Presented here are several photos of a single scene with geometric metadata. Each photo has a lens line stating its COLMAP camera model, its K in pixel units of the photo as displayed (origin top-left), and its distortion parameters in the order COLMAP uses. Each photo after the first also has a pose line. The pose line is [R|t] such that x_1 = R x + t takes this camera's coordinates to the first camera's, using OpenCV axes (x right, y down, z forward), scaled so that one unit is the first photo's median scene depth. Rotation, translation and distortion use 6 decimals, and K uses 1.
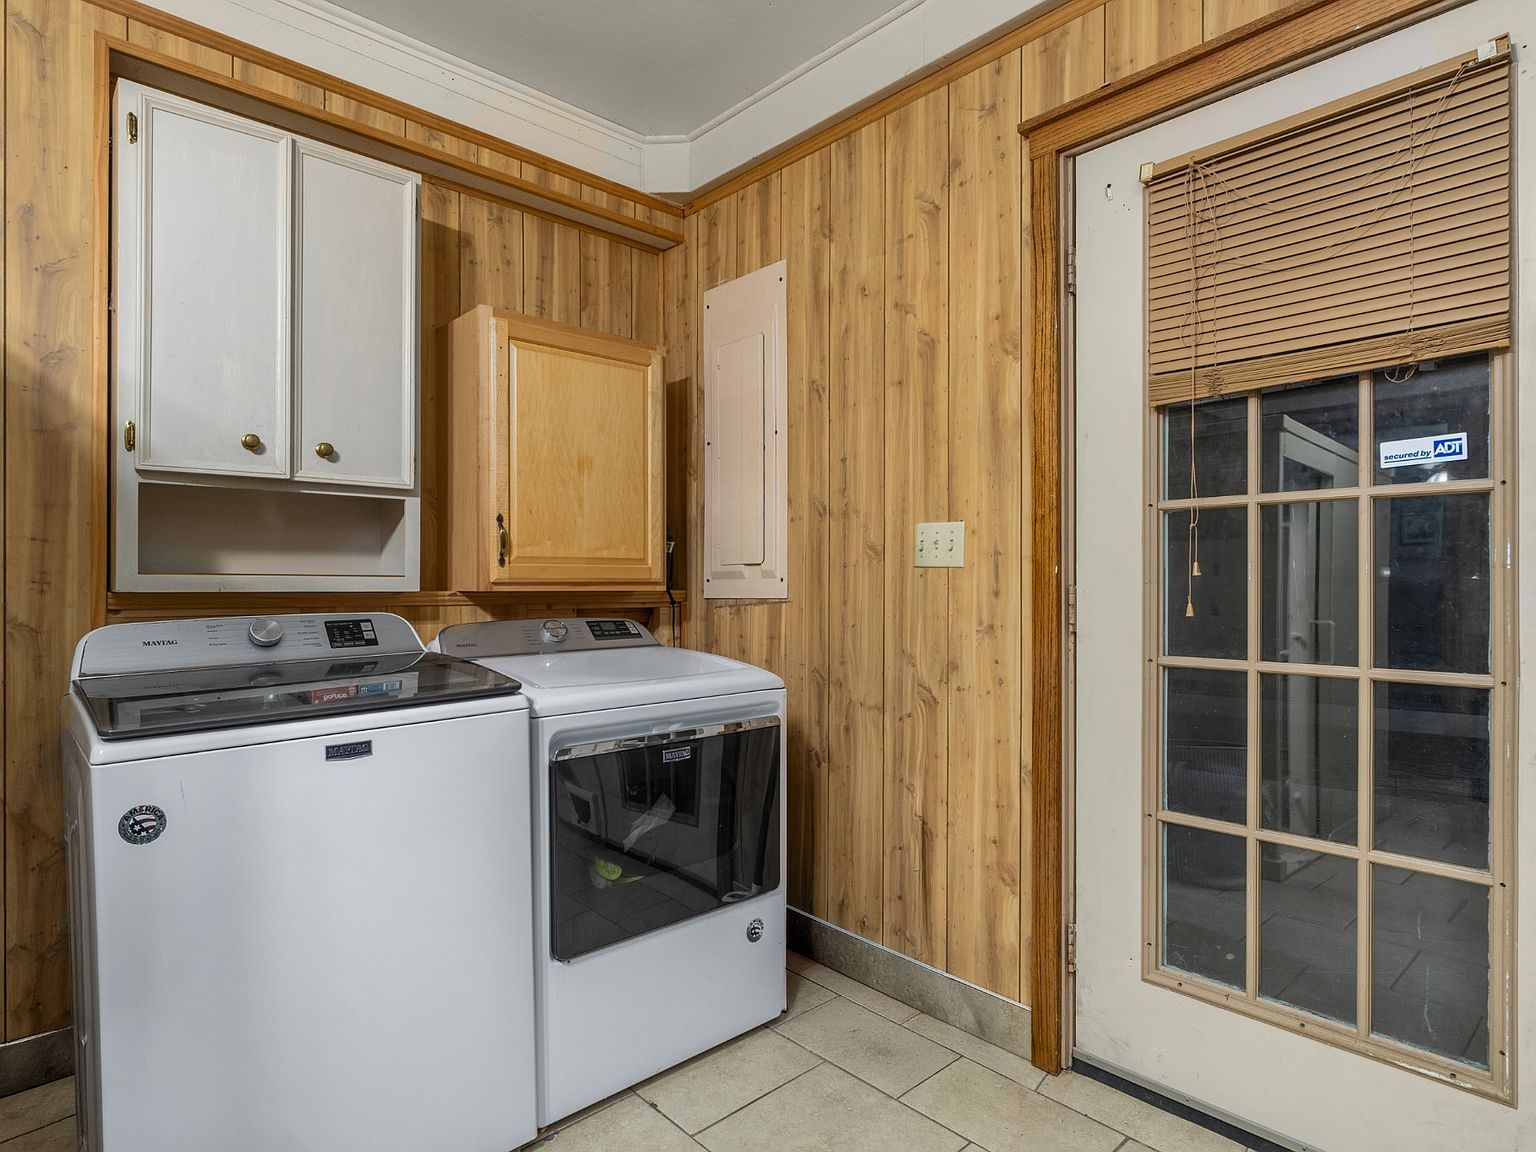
lens RADIAL K [[816.8, 0, 765.7], [0, 816.8, 587.8], [0, 0, 1]] dist [-0.001764, -0.000216]
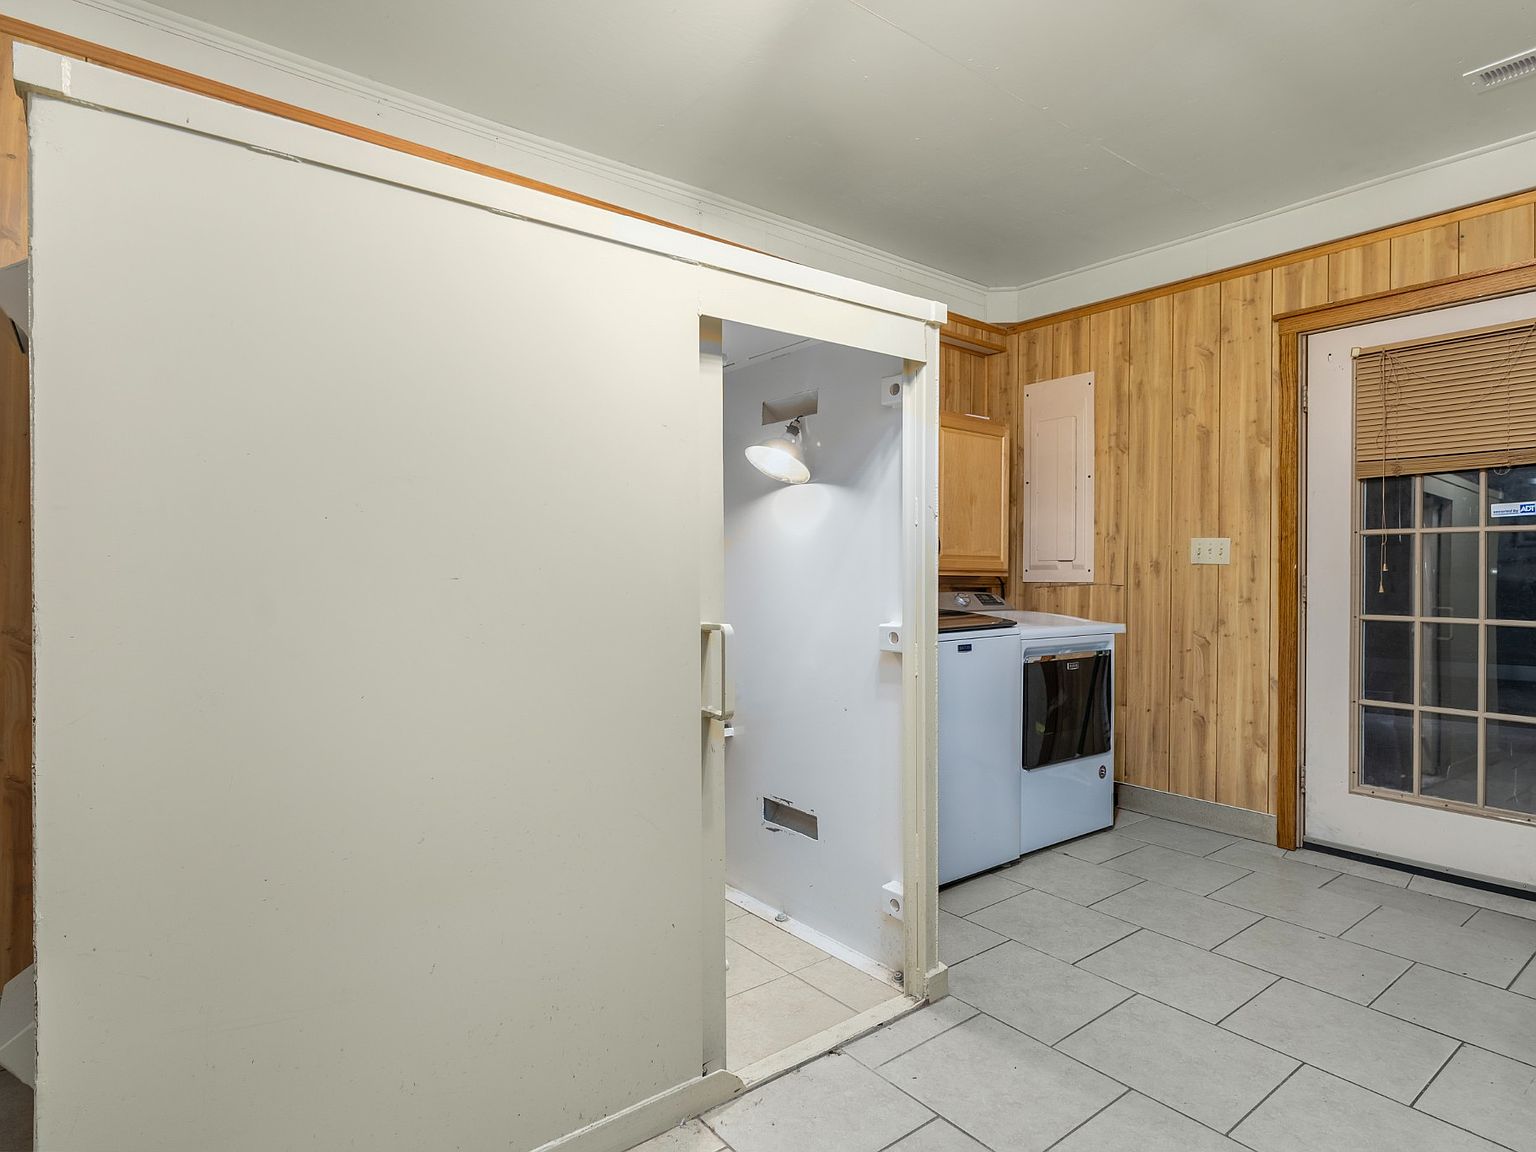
lens RADIAL K [[805.5, 0, 768.4], [0, 805.5, 570.2], [0, 0, 1]] dist [0.002515, 0.000431]
pose [[0.996397, 0.013426, -0.083739, -0.592732], [-0.014475, 0.999824, -0.011931, 0.021404], [0.083564, 0.013100, 0.996416, -0.785200]]
